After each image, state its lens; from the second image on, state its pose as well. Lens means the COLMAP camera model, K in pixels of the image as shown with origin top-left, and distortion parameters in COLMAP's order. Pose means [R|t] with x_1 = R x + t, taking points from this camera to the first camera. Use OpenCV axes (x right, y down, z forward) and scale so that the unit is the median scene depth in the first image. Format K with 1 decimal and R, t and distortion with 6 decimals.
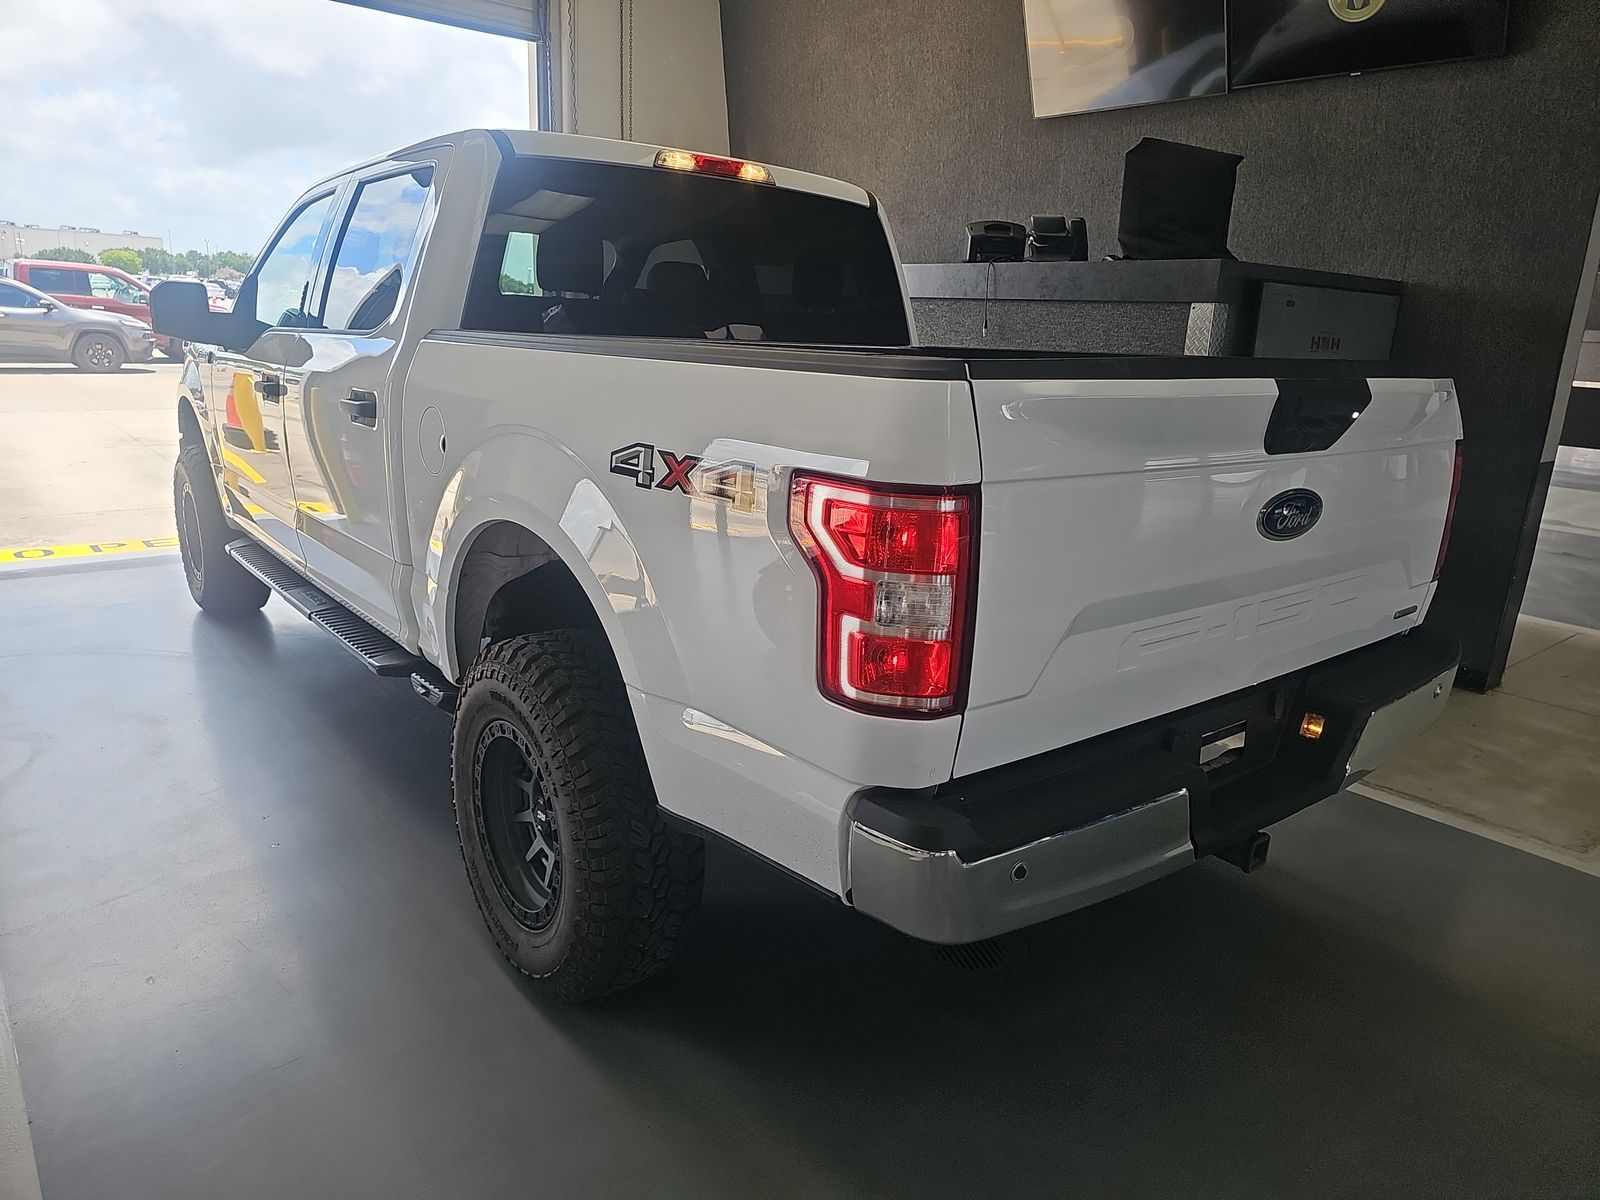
lens RADIAL K [[1069.5, 0, 810.2], [0, 1069.5, 613.3], [0, 0, 1]] dist [0.041141, -0.028450]
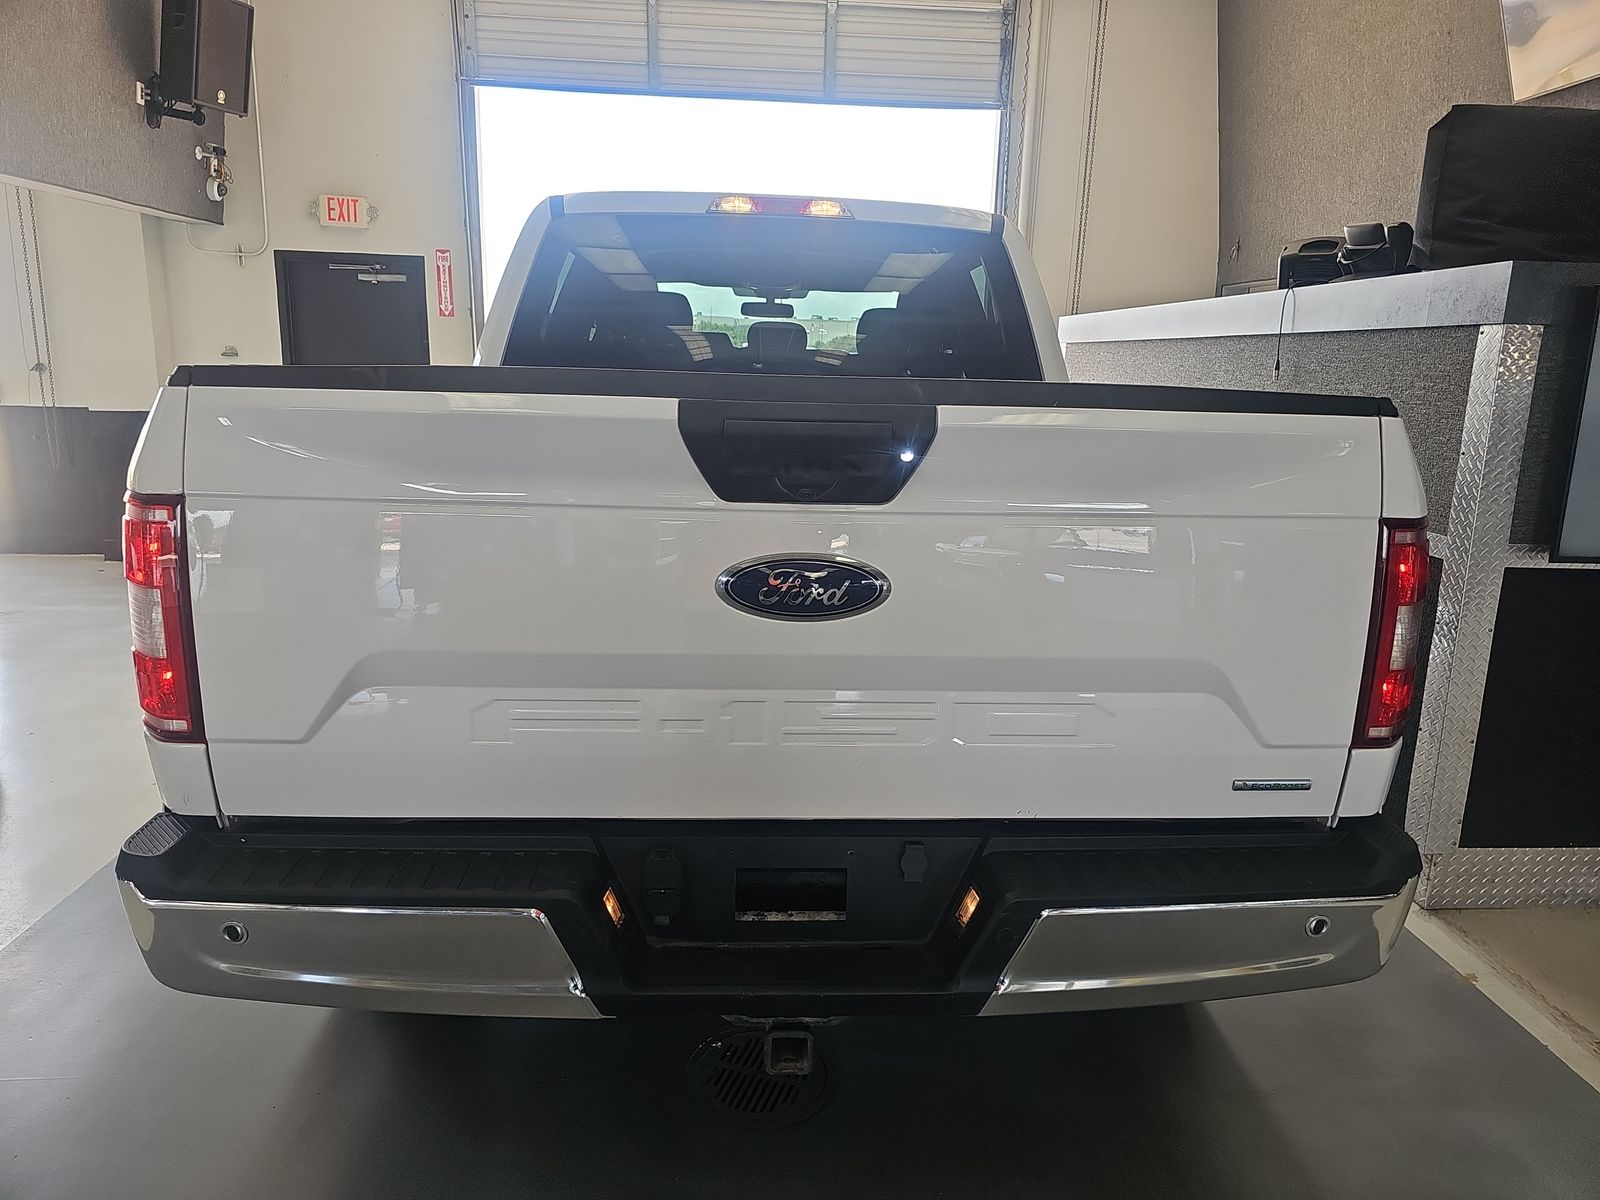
lens RADIAL K [[1069.5, 0, 815.0], [0, 1069.5, 595.1], [0, 0, 1]] dist [0.041141, -0.028450]
pose [[0.813608, 0.104054, -0.572028, 0.256951], [-0.146014, 0.988892, -0.027796, -0.019682], [0.562781, 0.106139, 0.819763, 0.120397]]
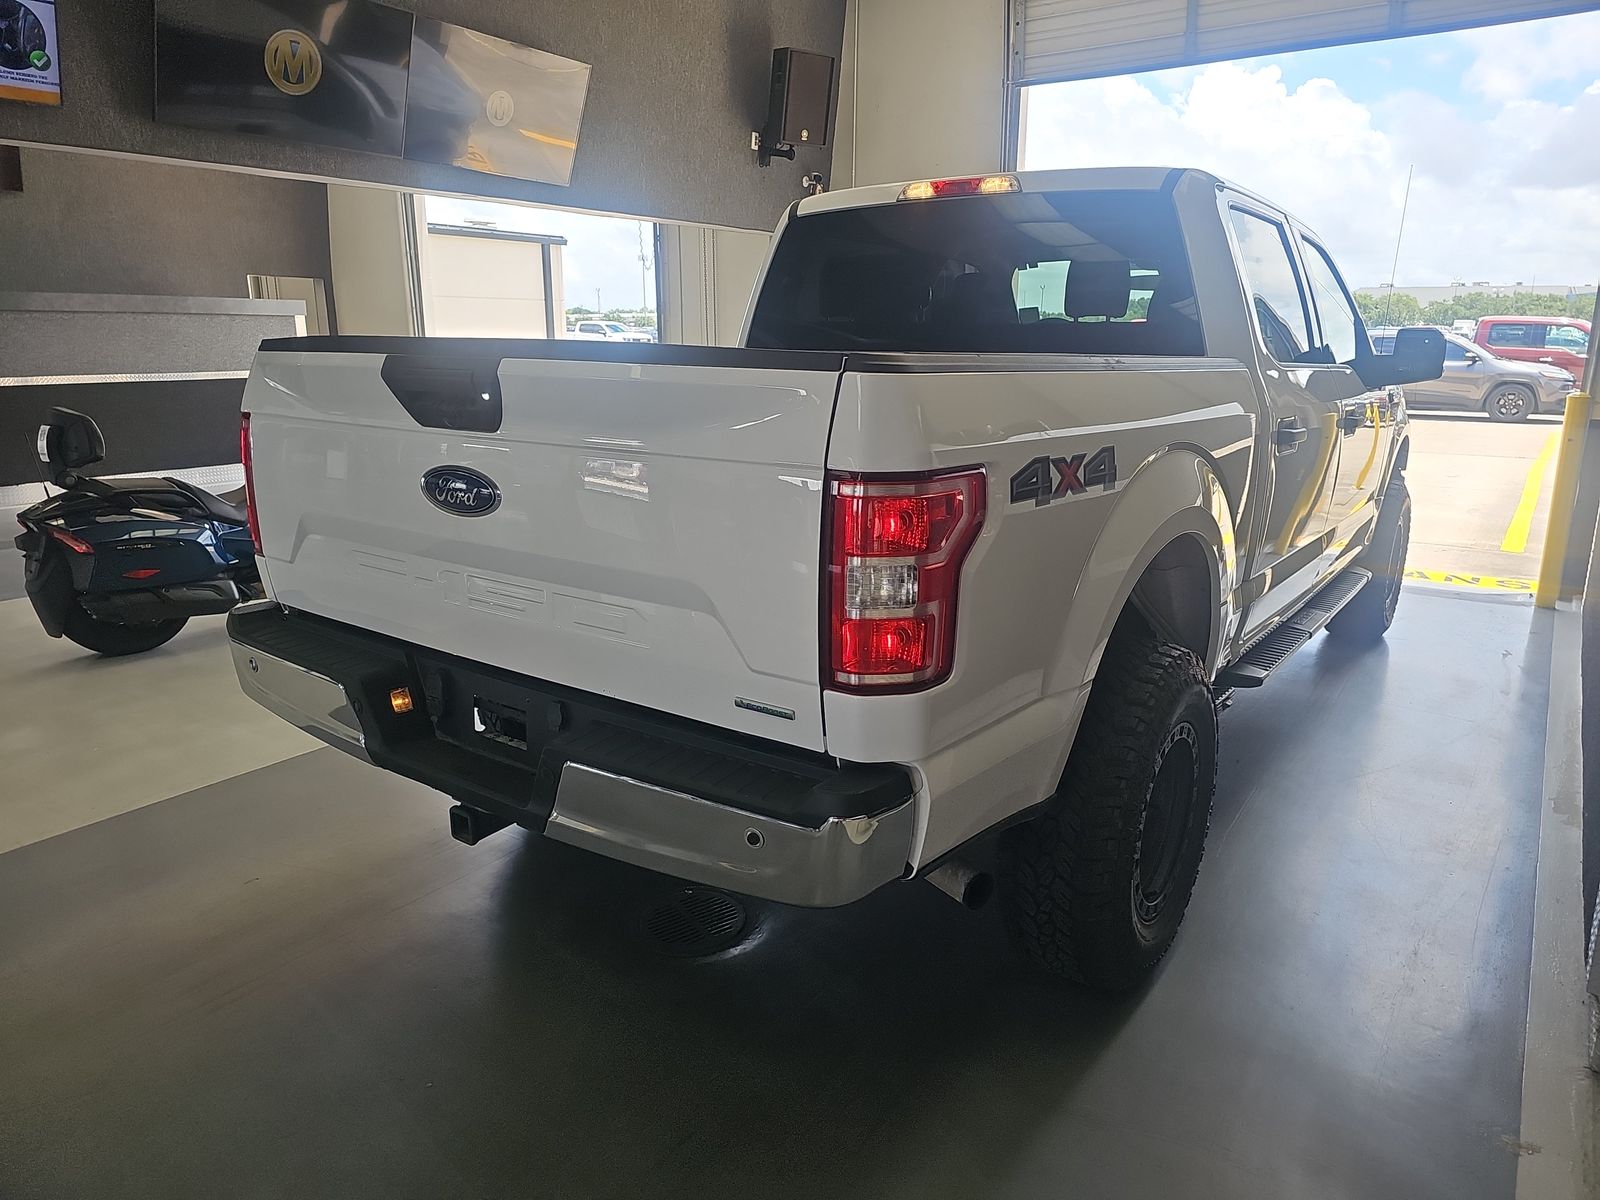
lens RADIAL K [[1069.5, 0, 804.9], [0, 1069.5, 602.9], [0, 0, 1]] dist [0.041141, -0.028450]
pose [[0.268003, 0.195141, -0.943448, 0.449013], [-0.252421, 0.959285, 0.126712, -0.059381], [0.929762, 0.204186, 0.306349, 0.298781]]
